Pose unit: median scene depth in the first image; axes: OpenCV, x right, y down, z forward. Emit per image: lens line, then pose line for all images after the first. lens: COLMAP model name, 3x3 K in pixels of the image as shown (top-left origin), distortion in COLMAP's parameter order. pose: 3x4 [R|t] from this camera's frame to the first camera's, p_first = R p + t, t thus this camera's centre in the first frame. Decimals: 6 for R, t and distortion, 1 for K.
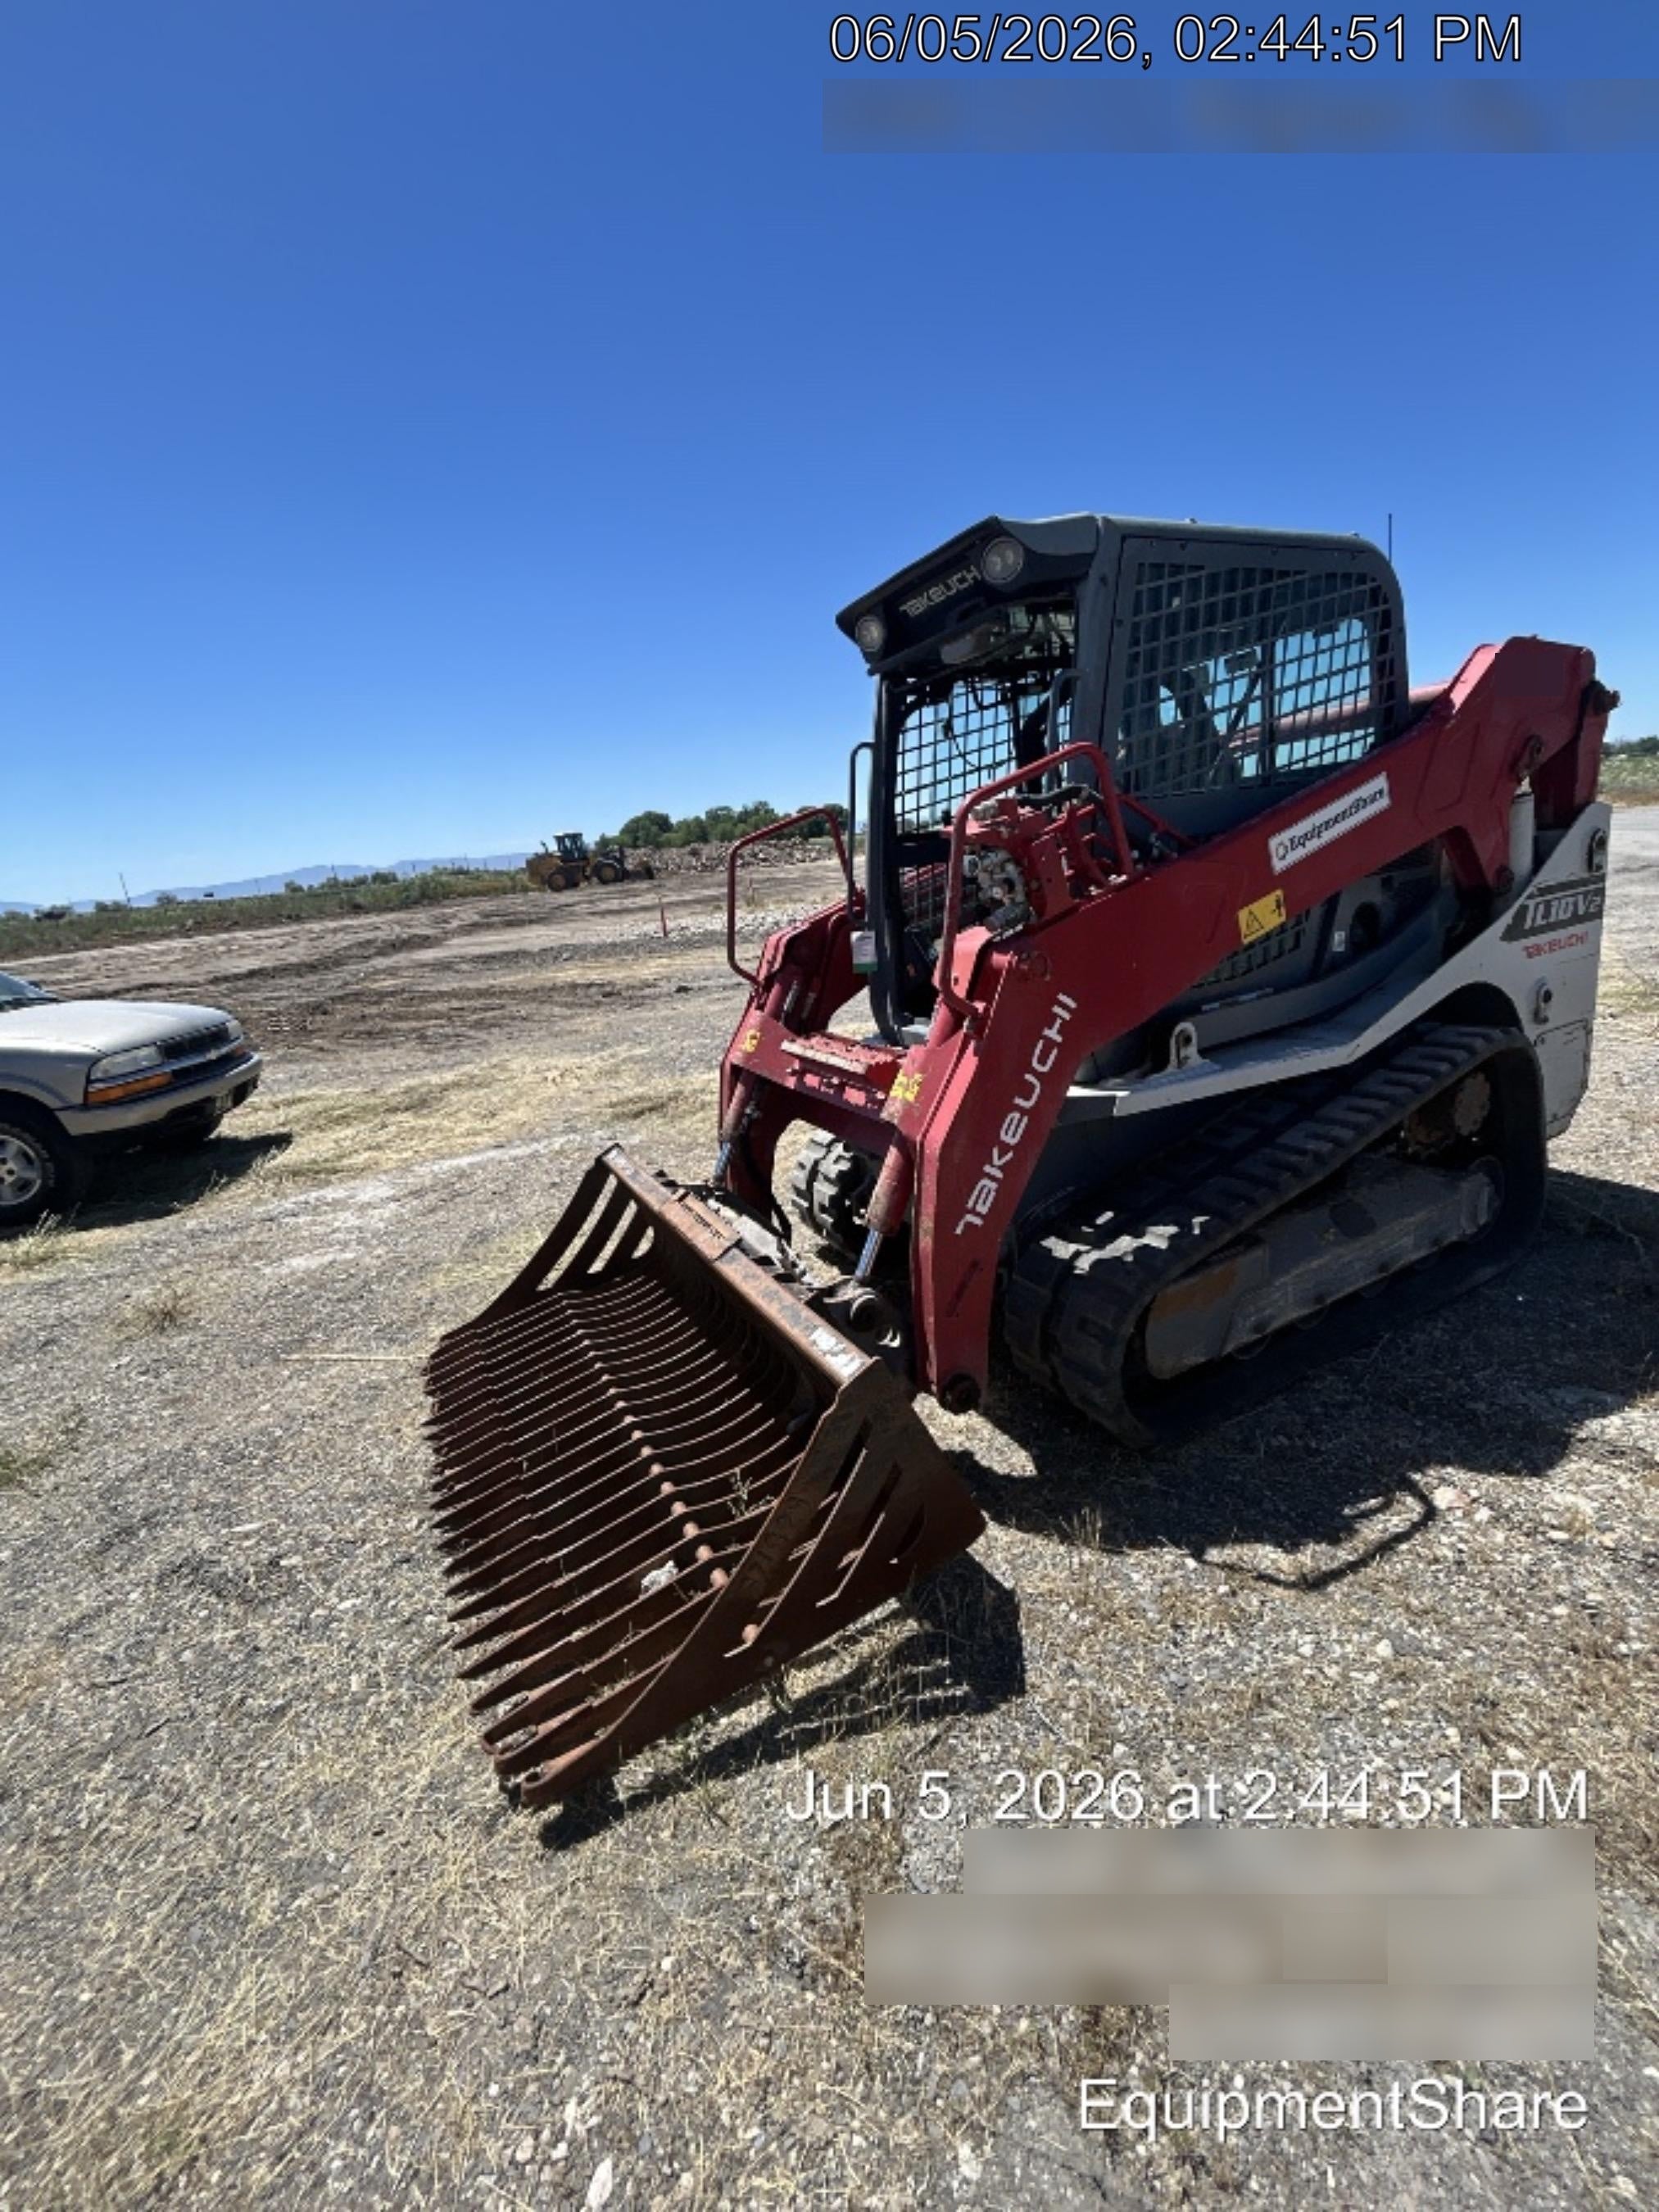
lens RADIAL K [[891.9, 0, 831.7], [0, 891.9, 1103.5], [0, 0, 1]] dist [-0.000874, 0.000096]
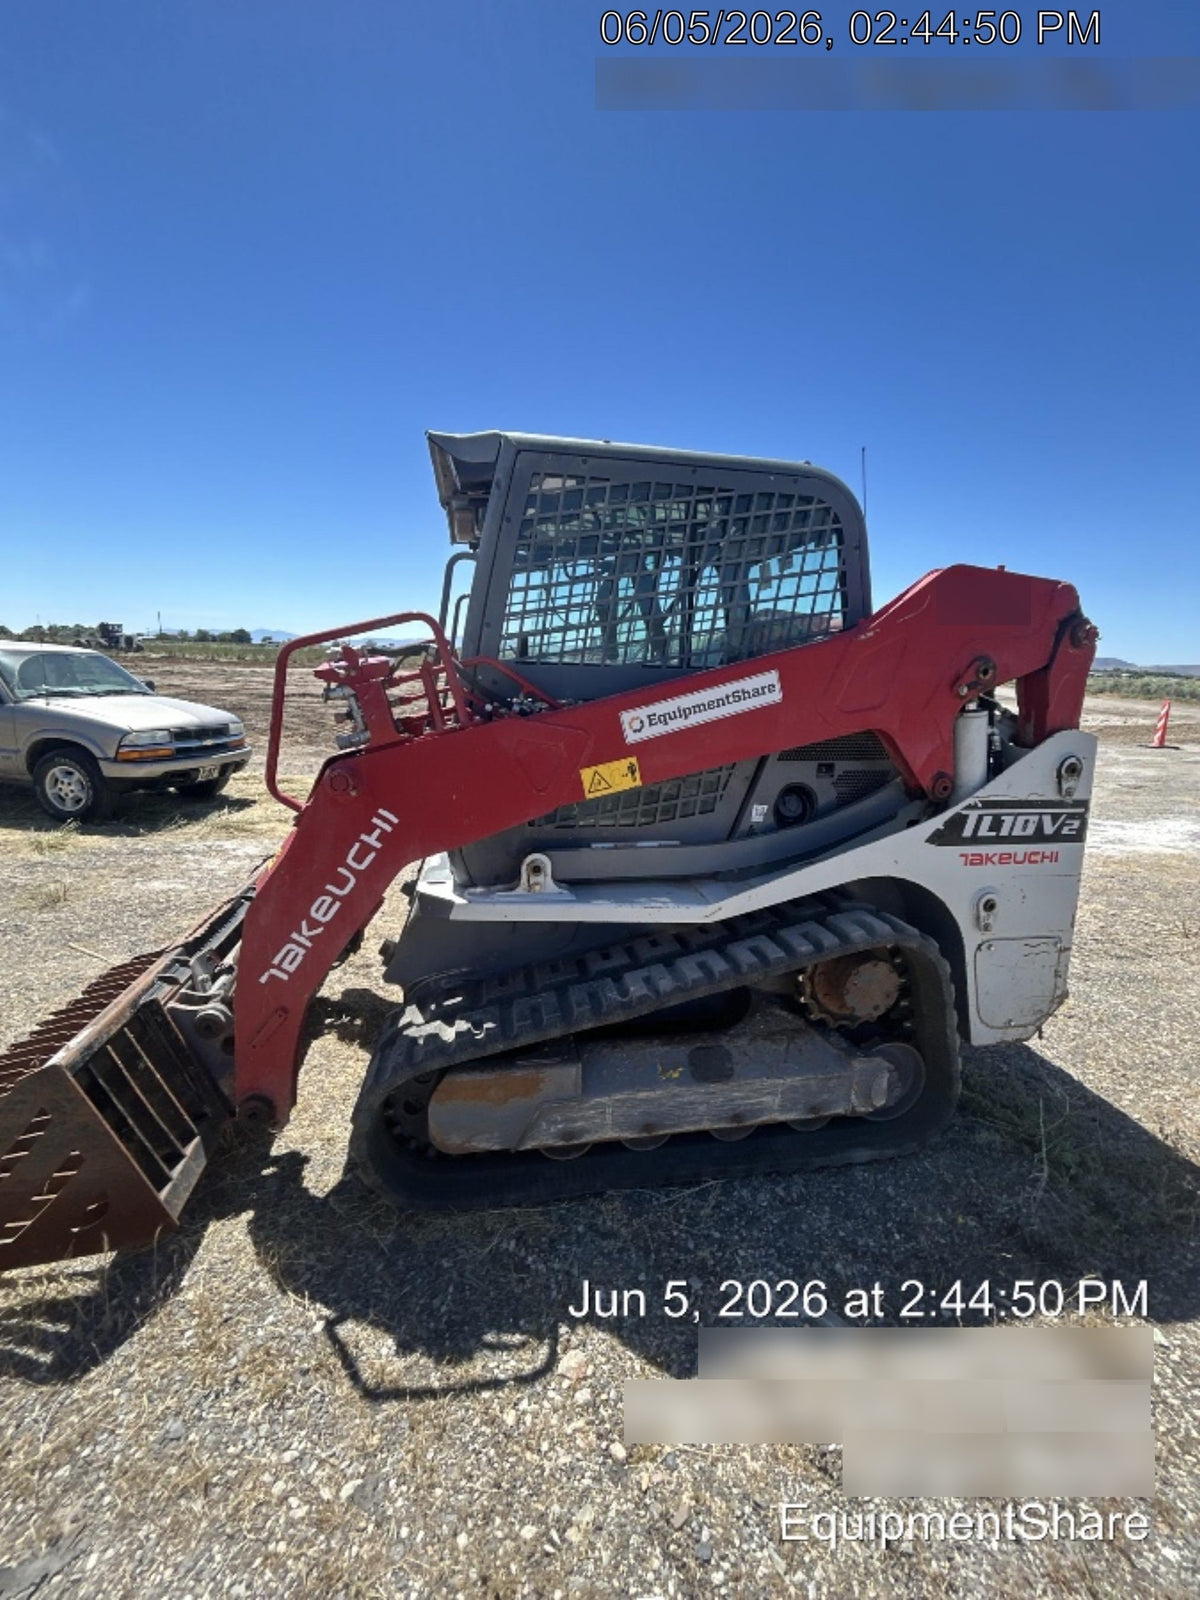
lens RADIAL K [[641.3, 0, 600.0], [0, 641.3, 800.0], [0, 0, 1]] dist [0.000210, -0.000269]
pose [[0.946919, 0.192883, -0.257177, 0.679488], [-0.208834, 0.977290, -0.035953, -0.148277], [0.244402, 0.087752, 0.965695, 0.205972]]
